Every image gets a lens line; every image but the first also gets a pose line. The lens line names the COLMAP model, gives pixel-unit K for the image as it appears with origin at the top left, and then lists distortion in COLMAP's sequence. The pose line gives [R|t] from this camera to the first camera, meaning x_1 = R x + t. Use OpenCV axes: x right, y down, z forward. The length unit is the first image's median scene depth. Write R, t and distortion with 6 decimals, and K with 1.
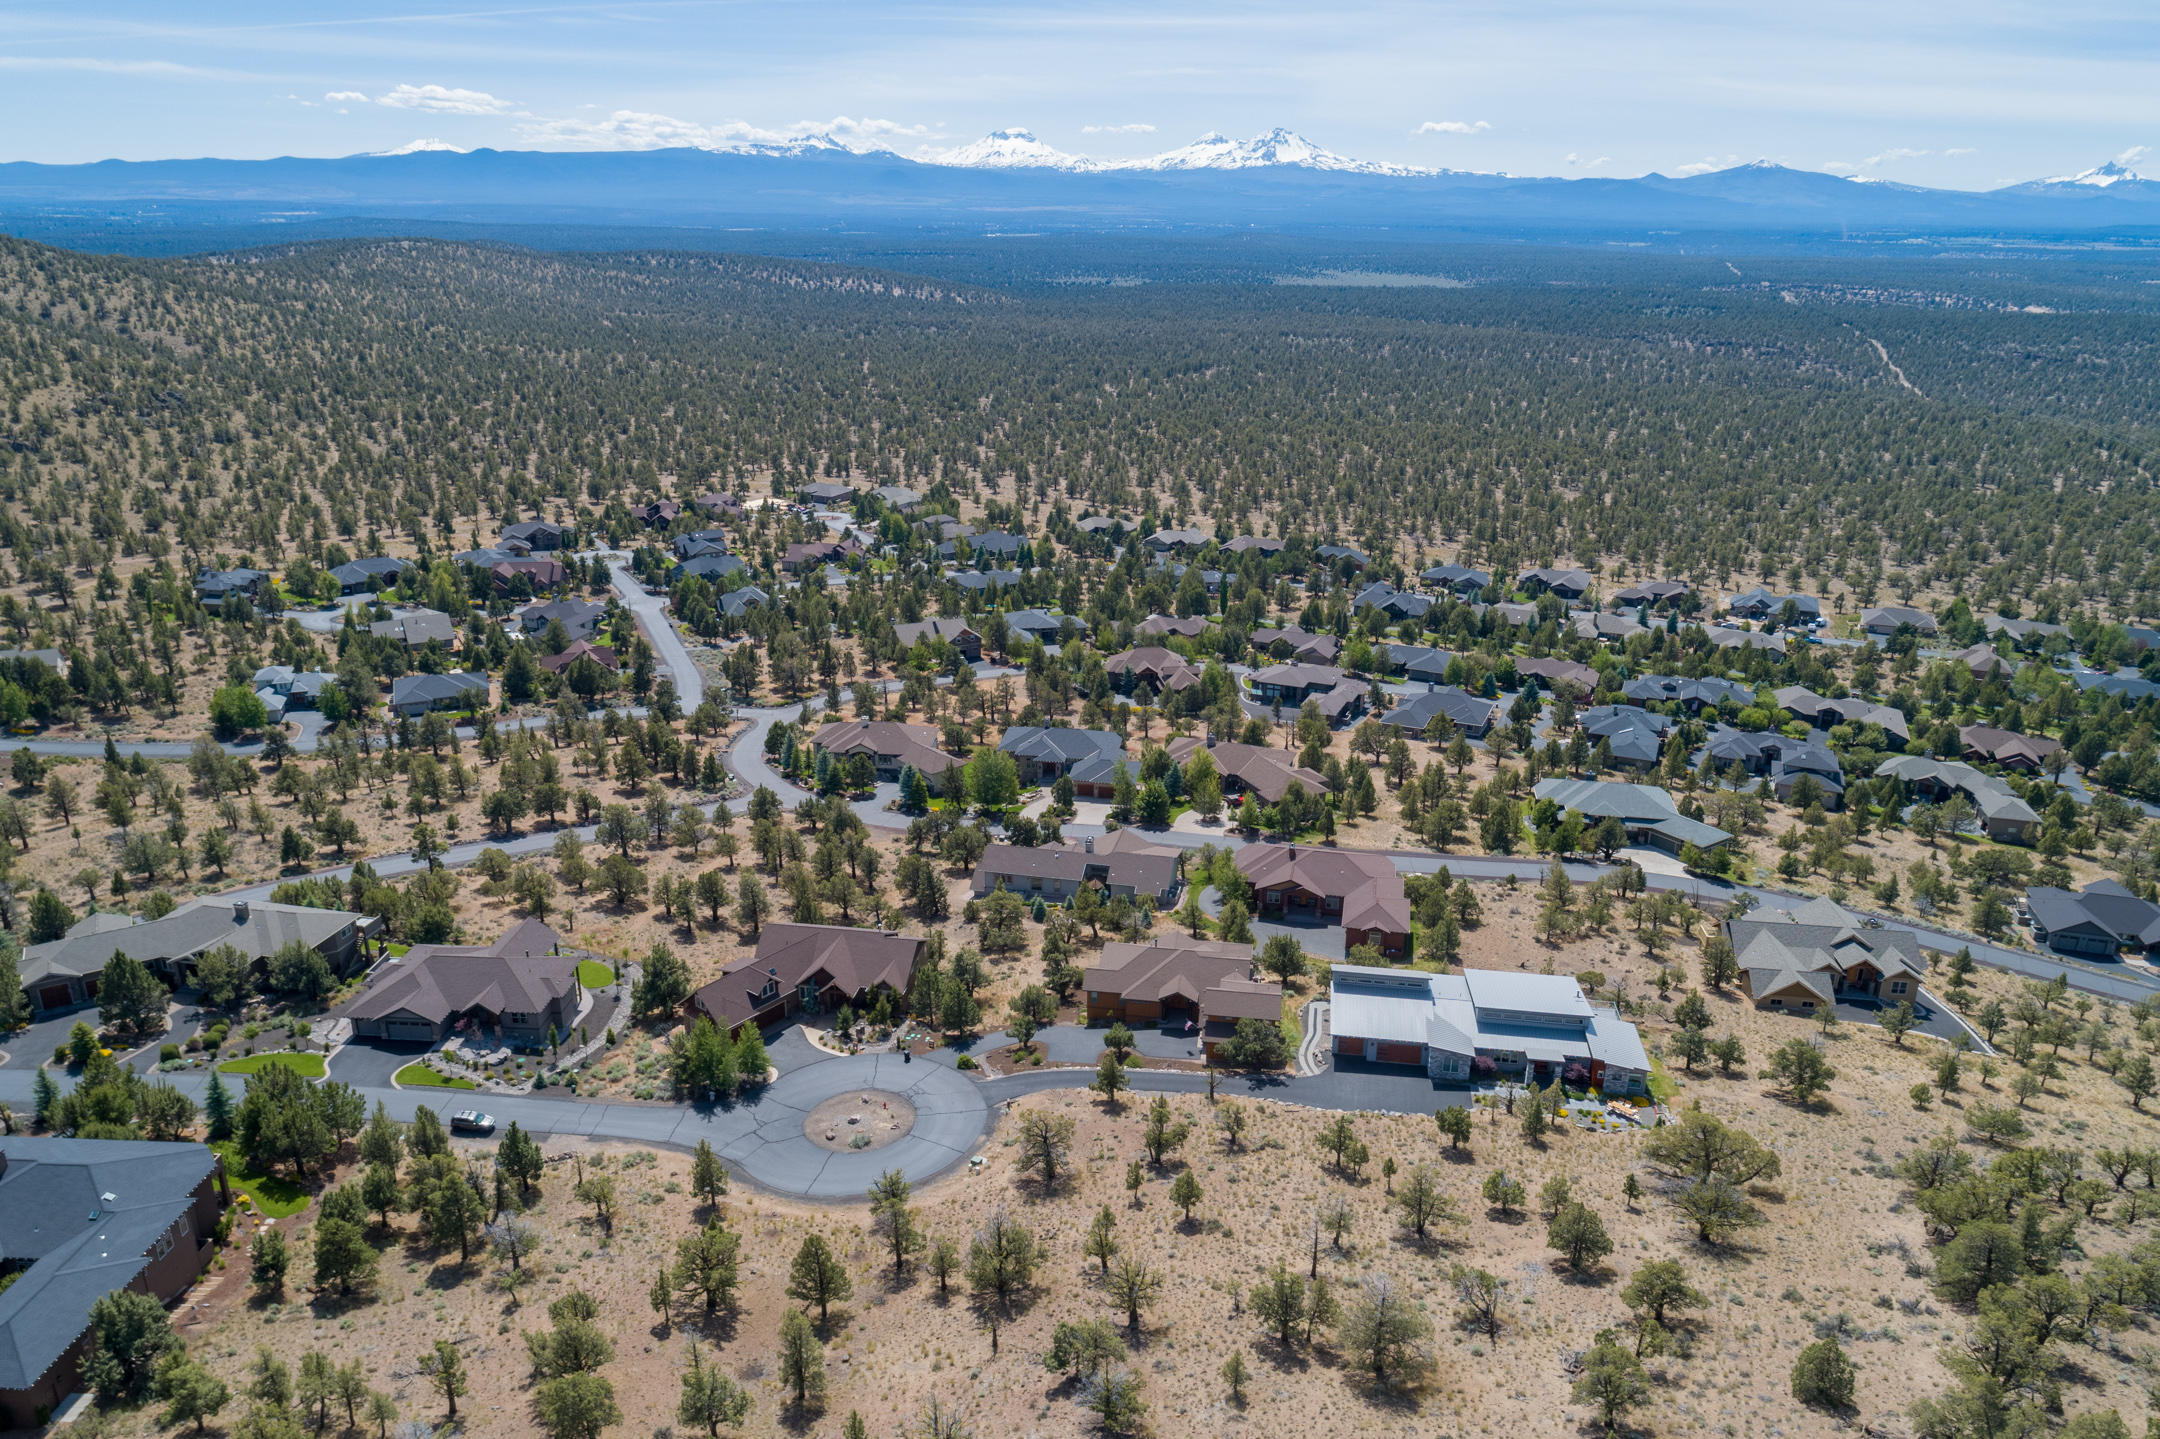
lens RADIAL K [[1457.1, 0, 1080.8], [0, 1457.1, 720.7], [0, 0, 1]] dist [-0.005739, 0.010282]
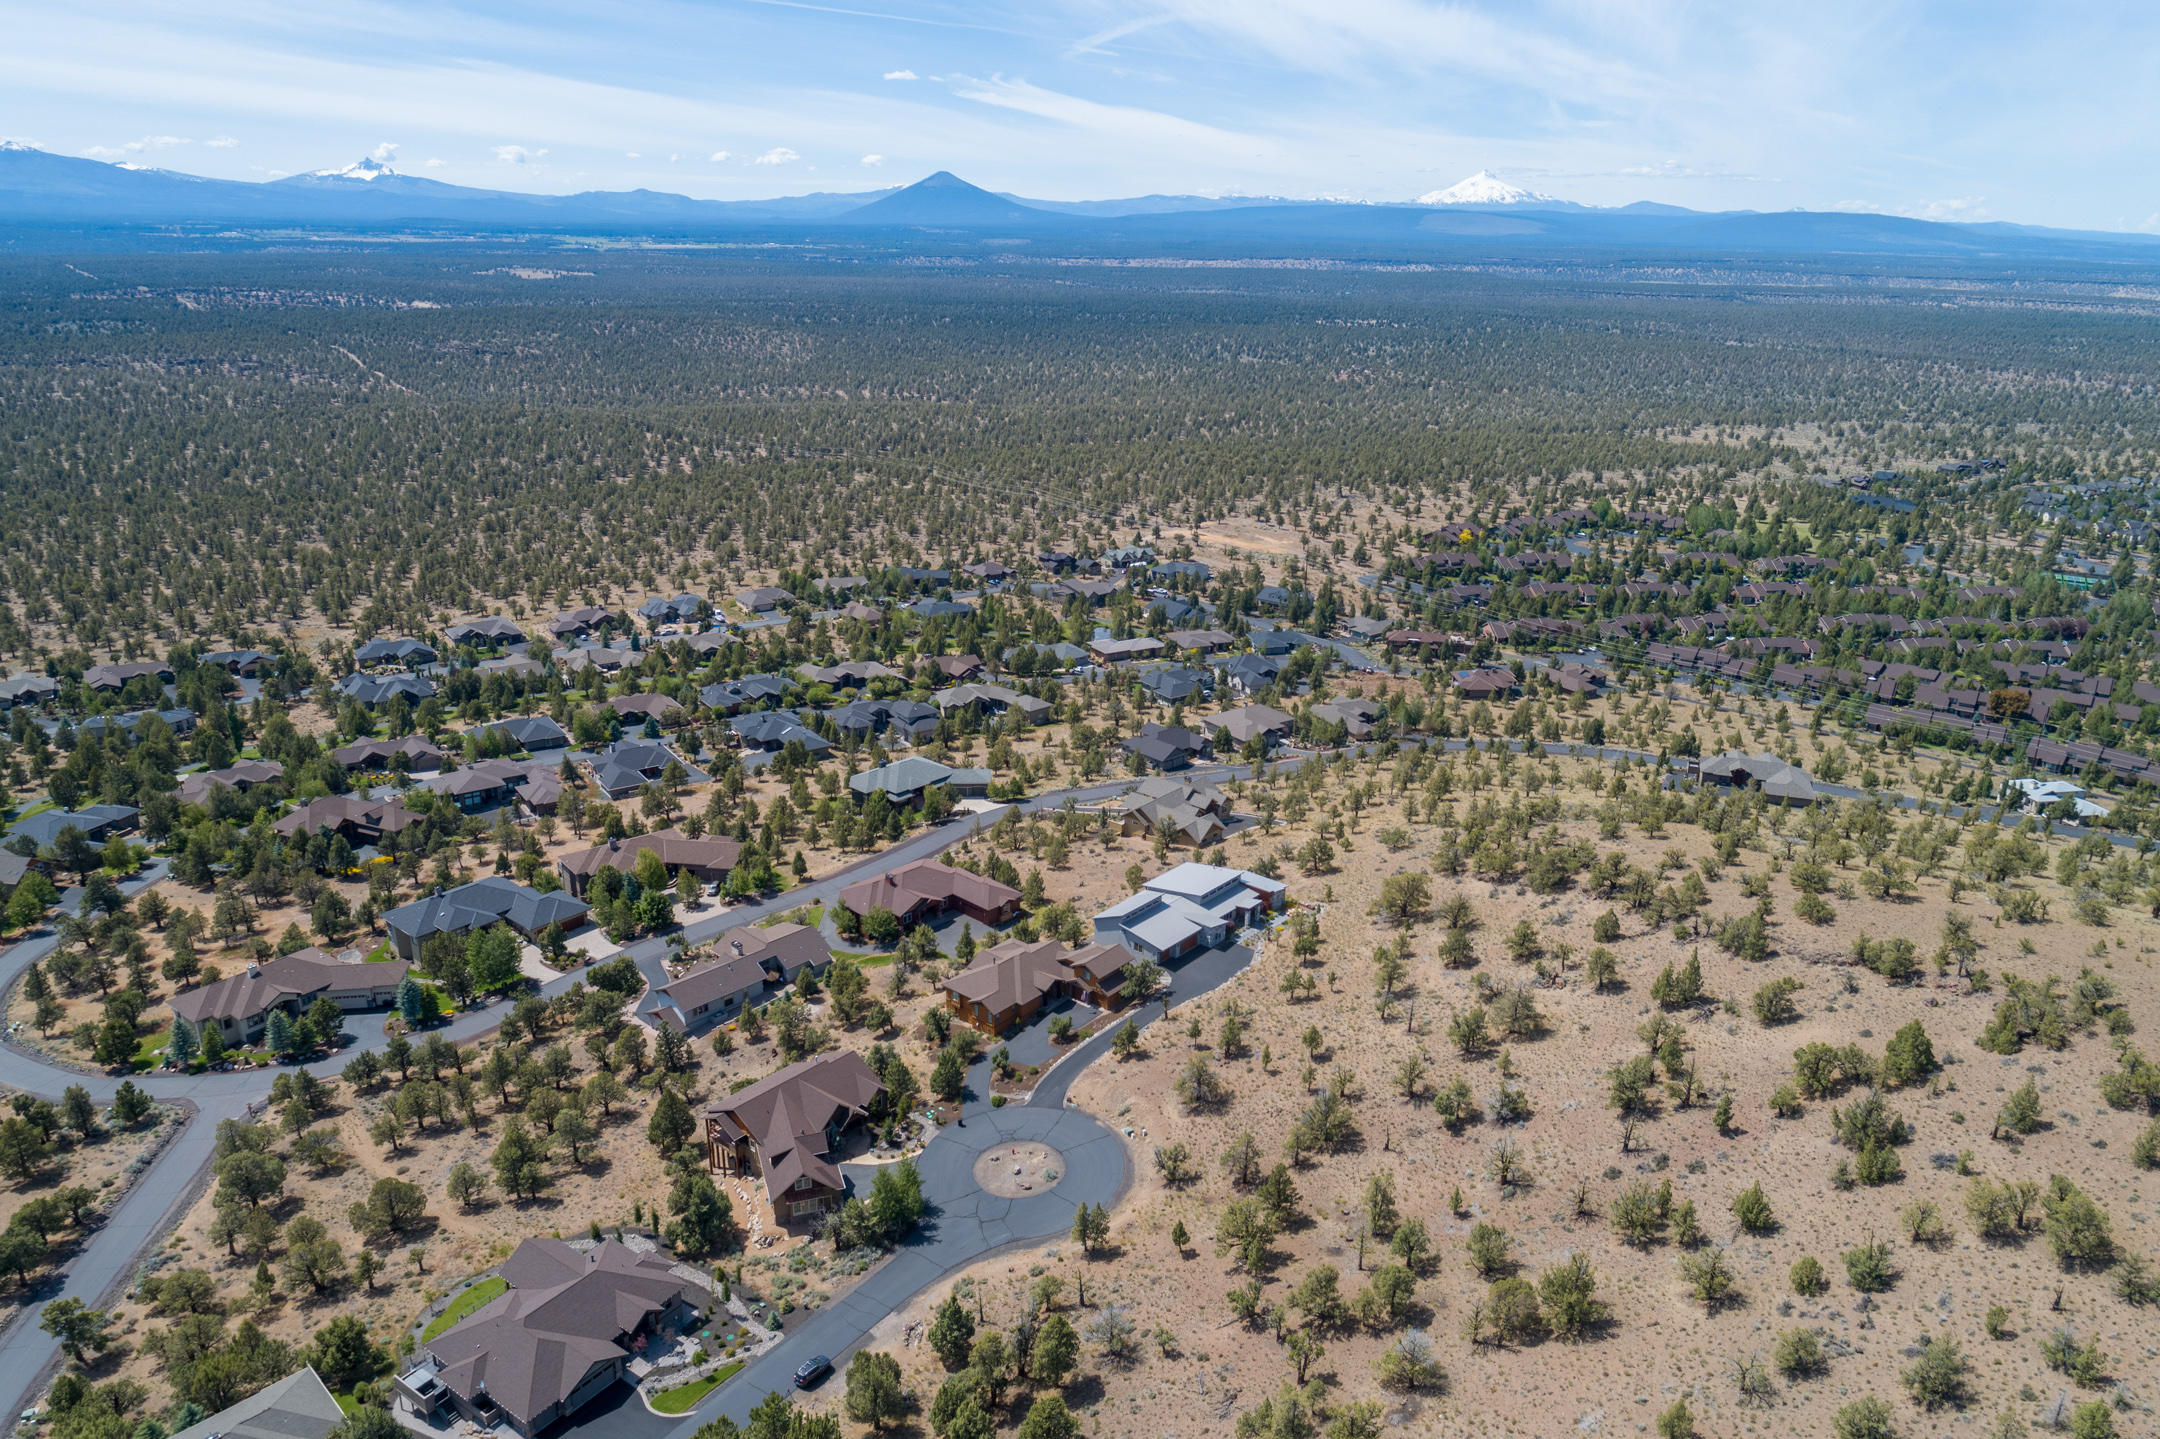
lens RADIAL K [[1457.1, 0, 1087.9], [0, 1457.1, 710.3], [0, 0, 1]] dist [-0.005739, 0.010282]
pose [[0.523958, -0.272929, 0.806832, -0.330346], [0.272875, 0.951130, 0.144537, -0.081867], [-0.806851, 0.144433, 0.572828, 0.069524]]
